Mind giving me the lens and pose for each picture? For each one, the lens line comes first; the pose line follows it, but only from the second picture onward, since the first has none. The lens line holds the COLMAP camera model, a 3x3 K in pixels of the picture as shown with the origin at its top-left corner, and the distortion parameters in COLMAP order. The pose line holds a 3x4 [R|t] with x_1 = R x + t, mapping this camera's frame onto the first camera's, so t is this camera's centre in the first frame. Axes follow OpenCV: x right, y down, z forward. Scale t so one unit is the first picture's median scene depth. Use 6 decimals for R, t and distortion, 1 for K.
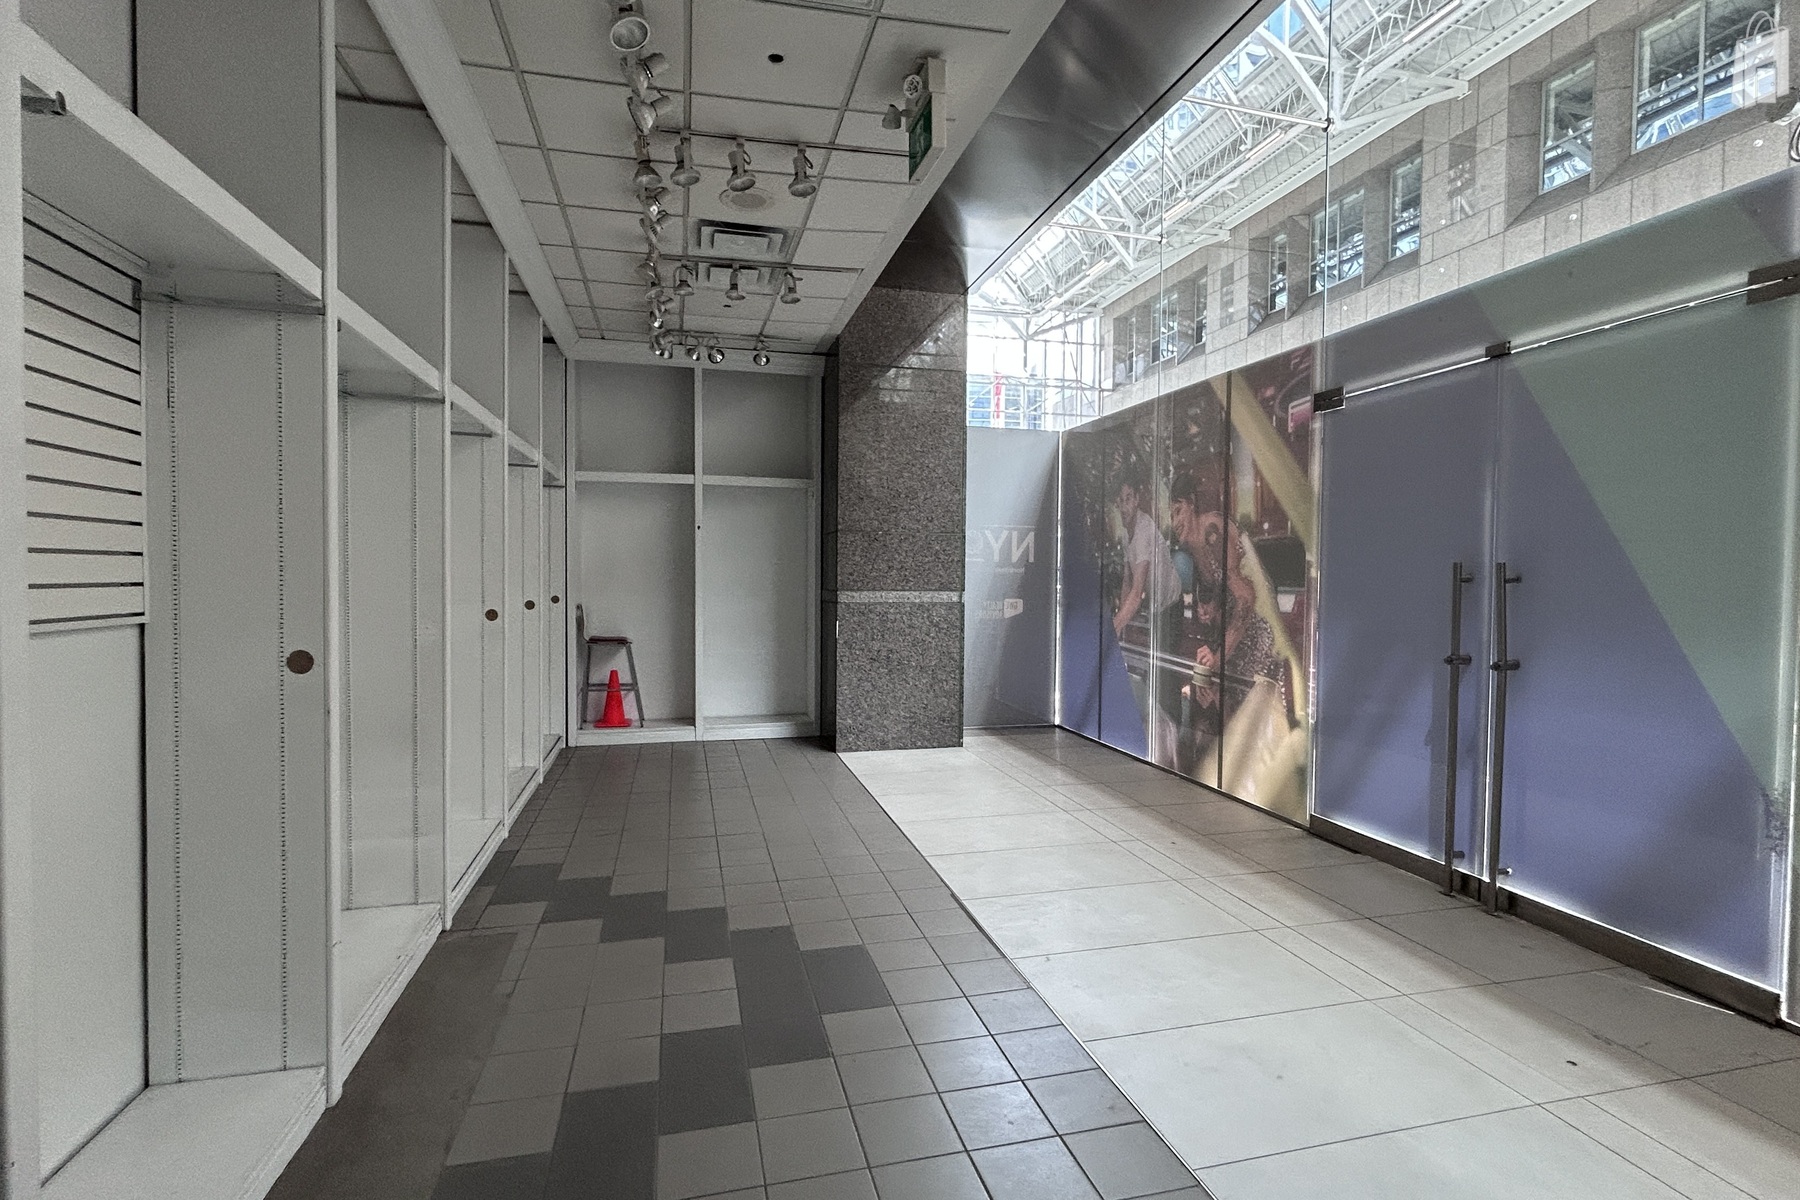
lens RADIAL K [[857.6, 0, 896.8], [0, 857.6, 599.0], [0, 0, 1]] dist [-0.003658, 0.002080]
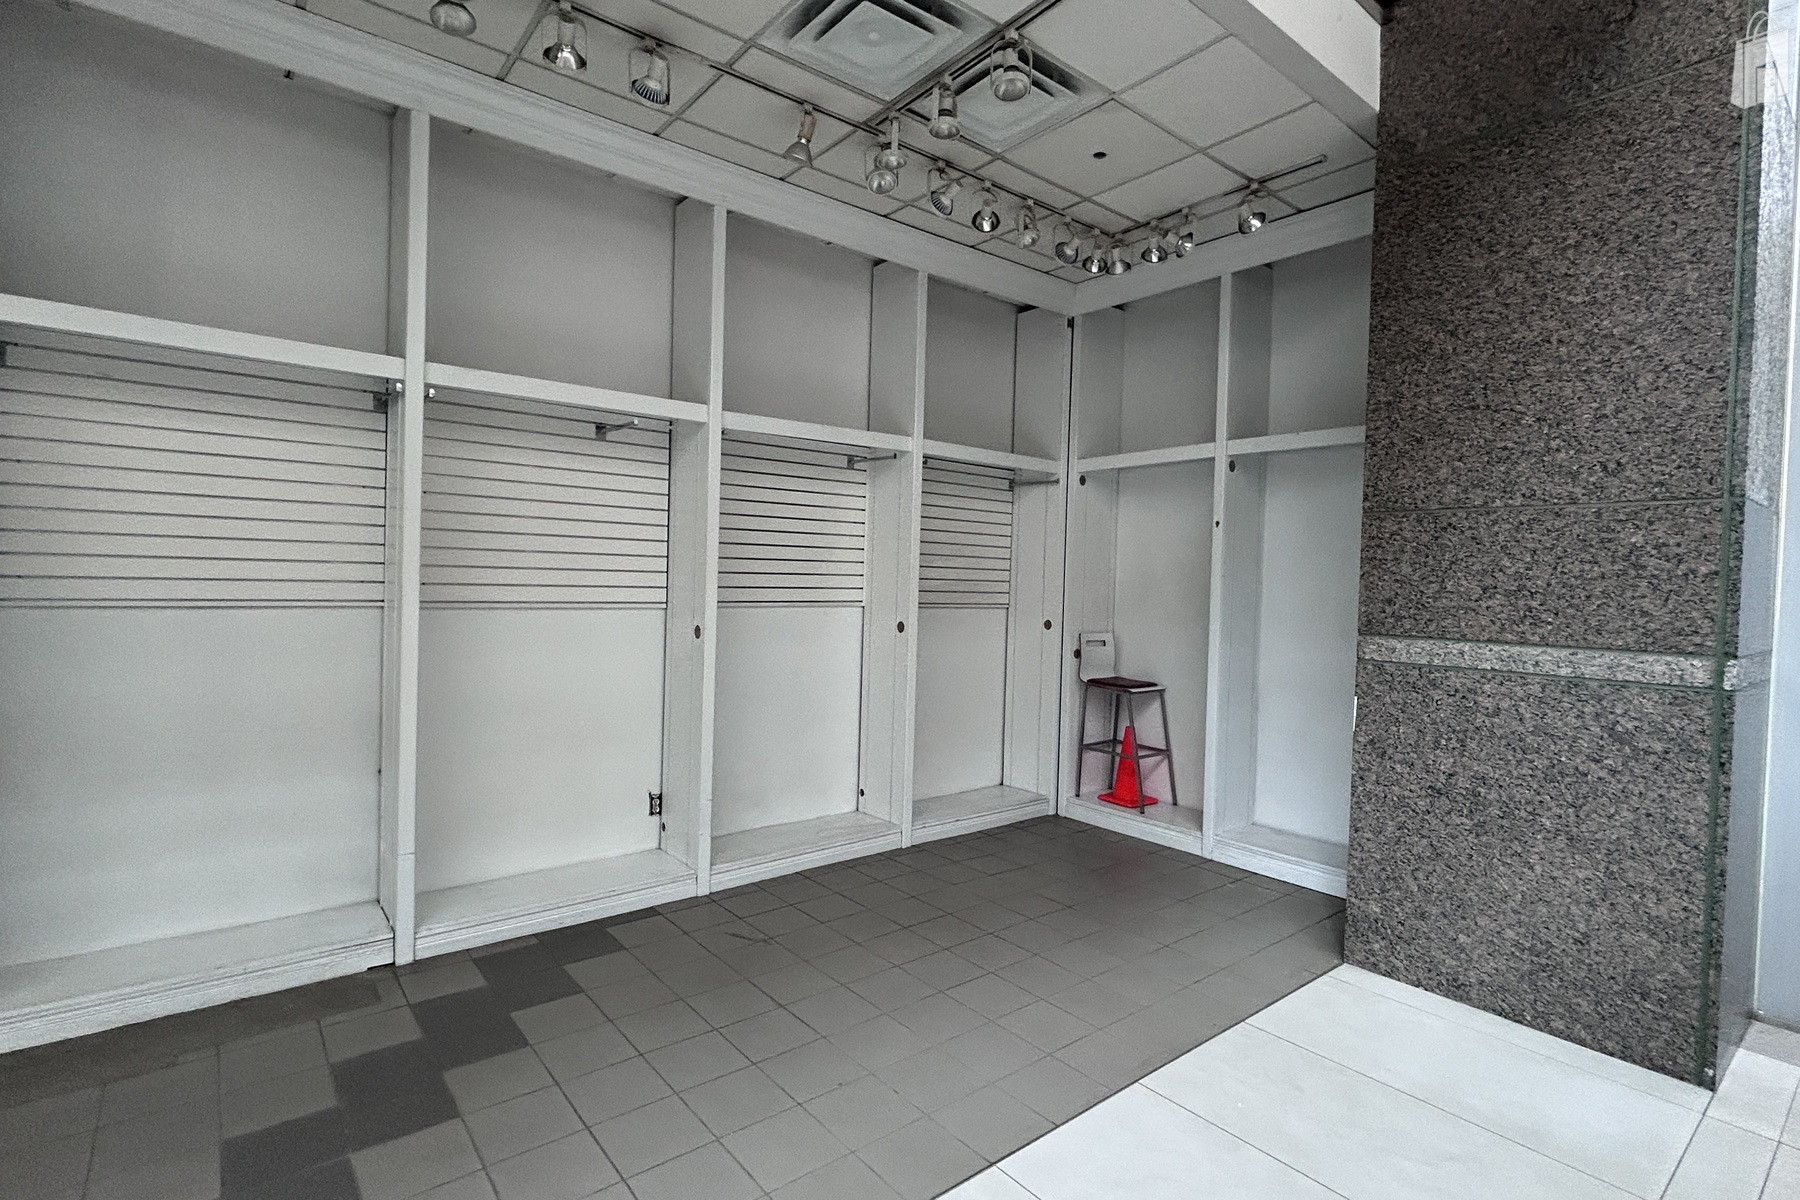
lens RADIAL K [[857.6, 0, 897.0], [0, 857.6, 599.4], [0, 0, 1]] dist [-0.003658, 0.002080]
pose [[0.417797, 0.021691, -0.908282, 0.383081], [-0.051210, 0.998688, 0.000294, -0.023577], [0.907096, 0.046390, 0.418359, 0.795536]]
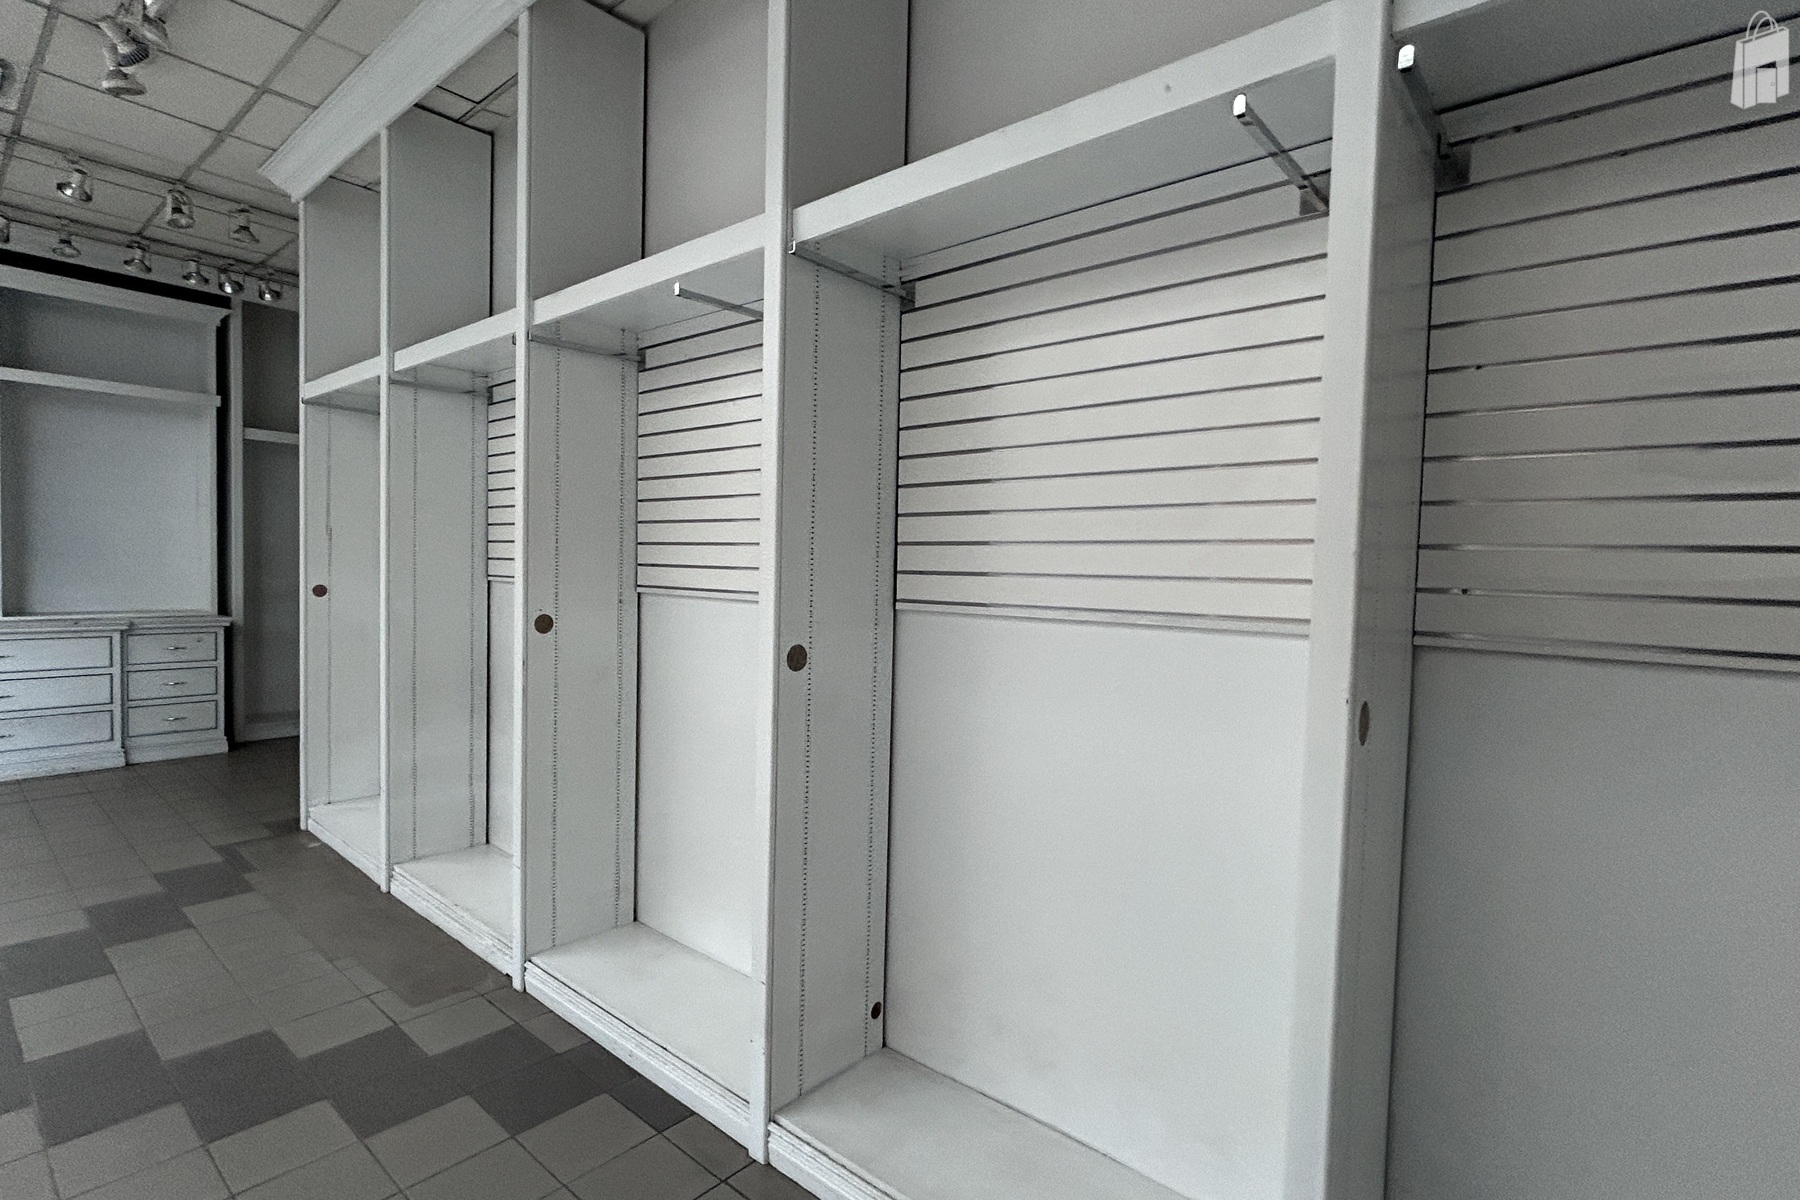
lens RADIAL K [[857.6, 0, 899.9], [0, 857.6, 599.7], [0, 0, 1]] dist [-0.003658, 0.002080]
pose [[-0.812853, -0.008313, -0.582409, -0.252699], [-0.053573, 0.996727, 0.060544, -0.038549], [0.579999, 0.080415, -0.810638, 1.359394]]
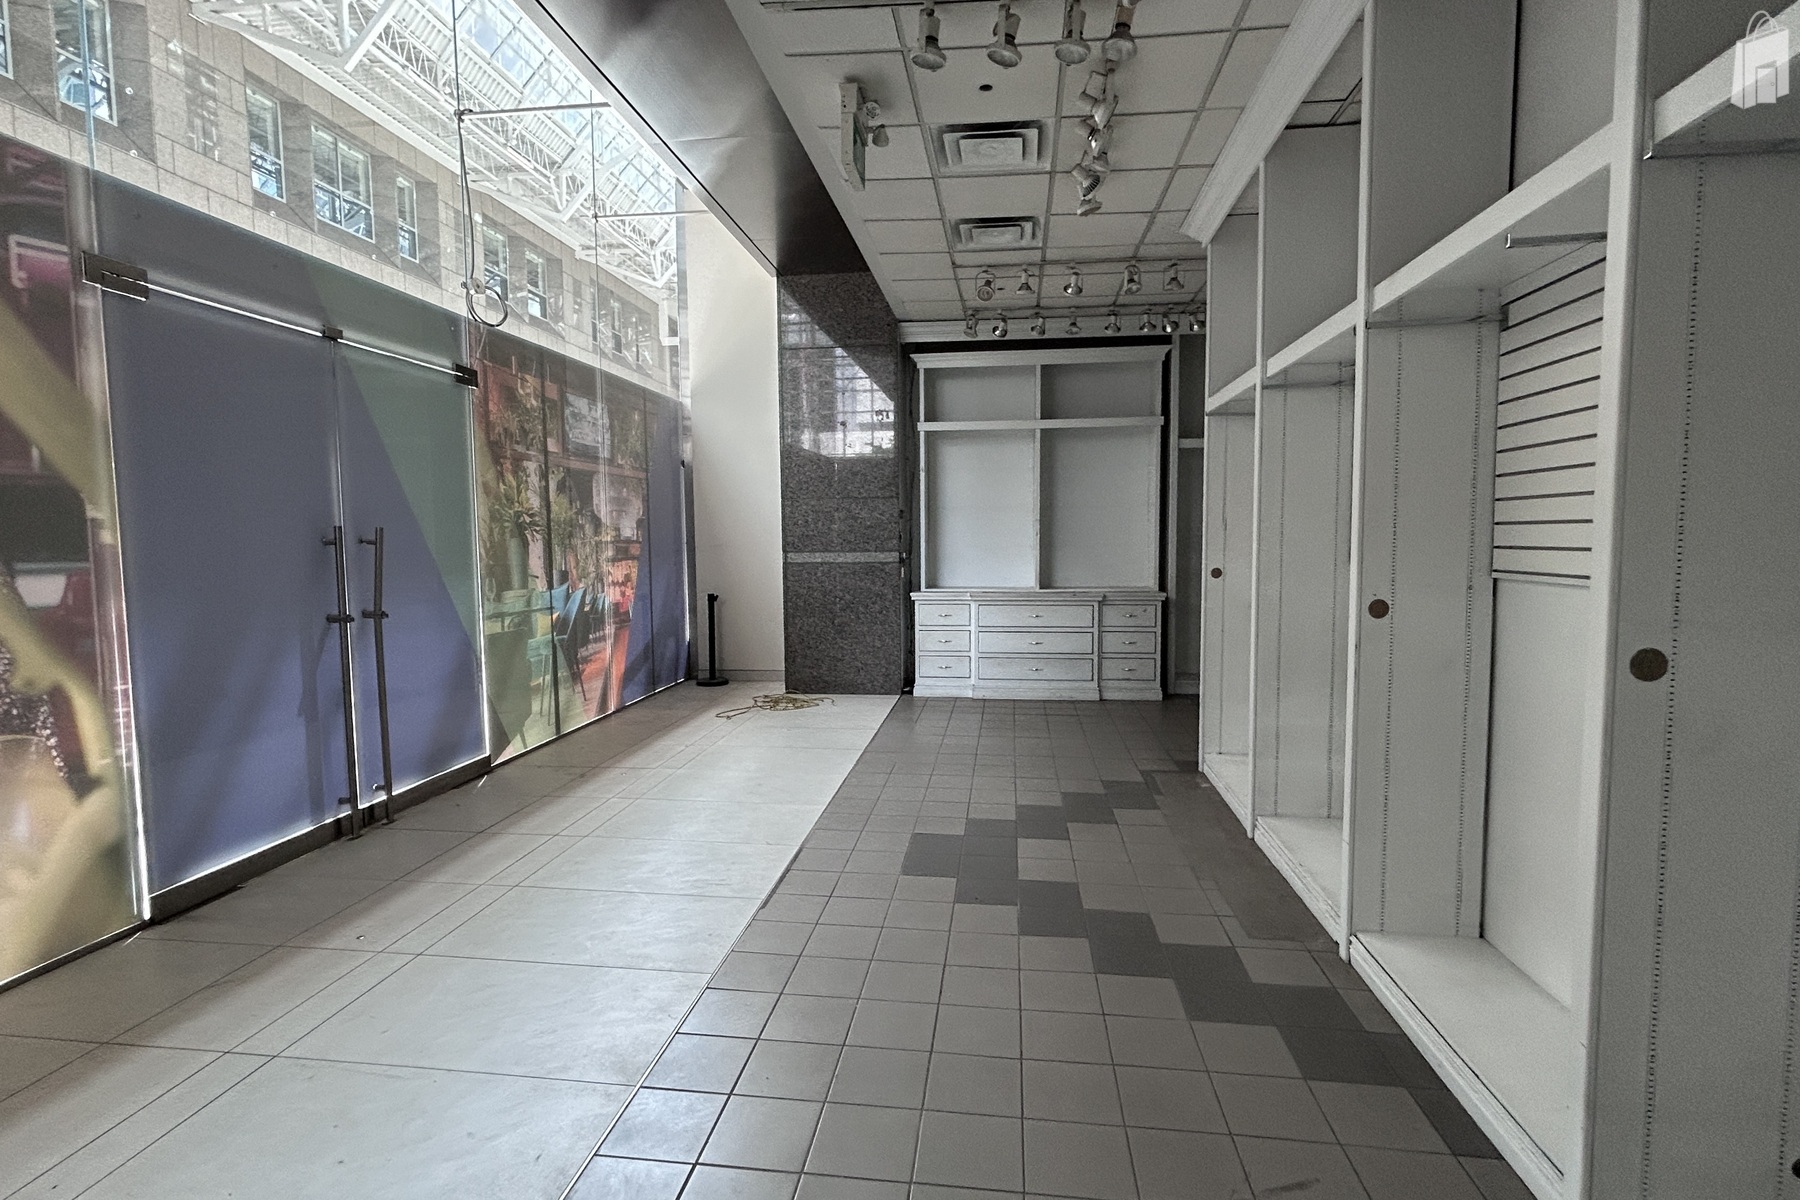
lens RADIAL K [[857.6, 0, 898.5], [0, 857.6, 602.5], [0, 0, 1]] dist [-0.003658, 0.002080]
pose [[-0.929773, -0.029529, 0.366947, -0.306561], [0.012069, 0.993797, 0.110553, -0.046972], [-0.367935, 0.107218, -0.923649, 1.408294]]
